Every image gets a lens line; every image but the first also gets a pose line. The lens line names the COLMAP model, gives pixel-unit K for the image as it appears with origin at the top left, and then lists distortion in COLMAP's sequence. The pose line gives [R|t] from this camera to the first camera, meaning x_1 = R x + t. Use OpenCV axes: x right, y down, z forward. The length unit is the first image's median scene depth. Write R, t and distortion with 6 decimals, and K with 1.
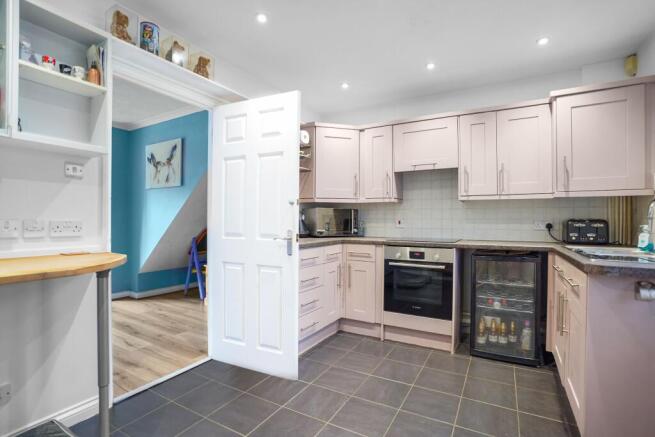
lens RADIAL K [[317.1, 0, 327.5], [0, 317.1, 218.5], [0, 0, 1]] dist [-0.079113, 0.032047]
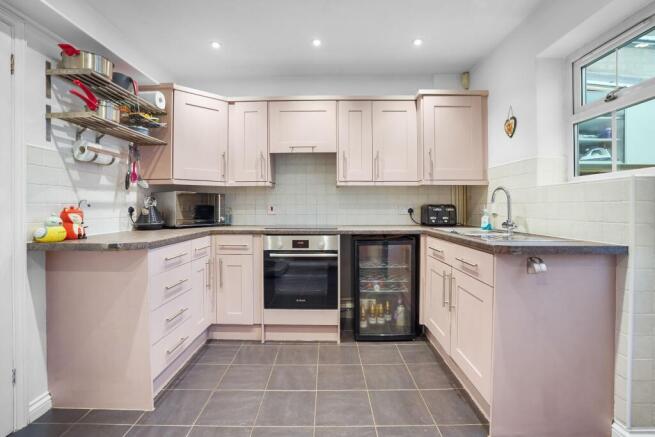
lens RADIAL K [[312.3, 0, 325.7], [0, 312.3, 205.6], [0, 0, 1]] dist [-0.068952, 0.028337]
pose [[0.870317, -0.004357, 0.492473, -0.103552], [0.003541, 0.999990, 0.002589, 0.001808], [-0.492480, -0.000509, 0.870324, 0.168885]]
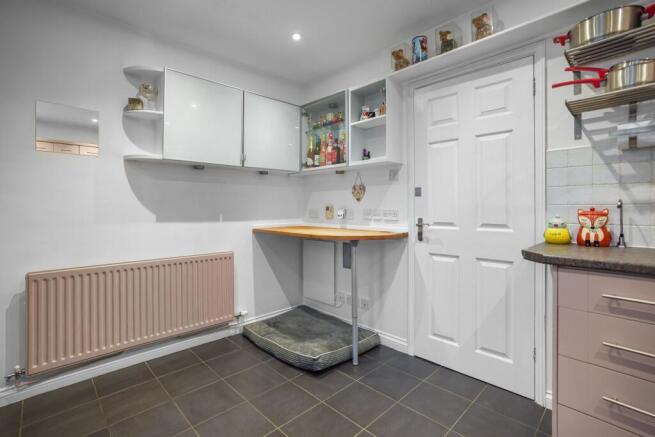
lens RADIAL K [[305.0, 0, 328.7], [0, 305.0, 217.2], [0, 0, 1]] dist [-0.072988, 0.028670]
pose [[-0.268196, 0.000074, -0.963364, 0.436761], [-0.016223, 0.999858, 0.004593, 0.028573], [0.963228, 0.016860, -0.268157, 0.728508]]
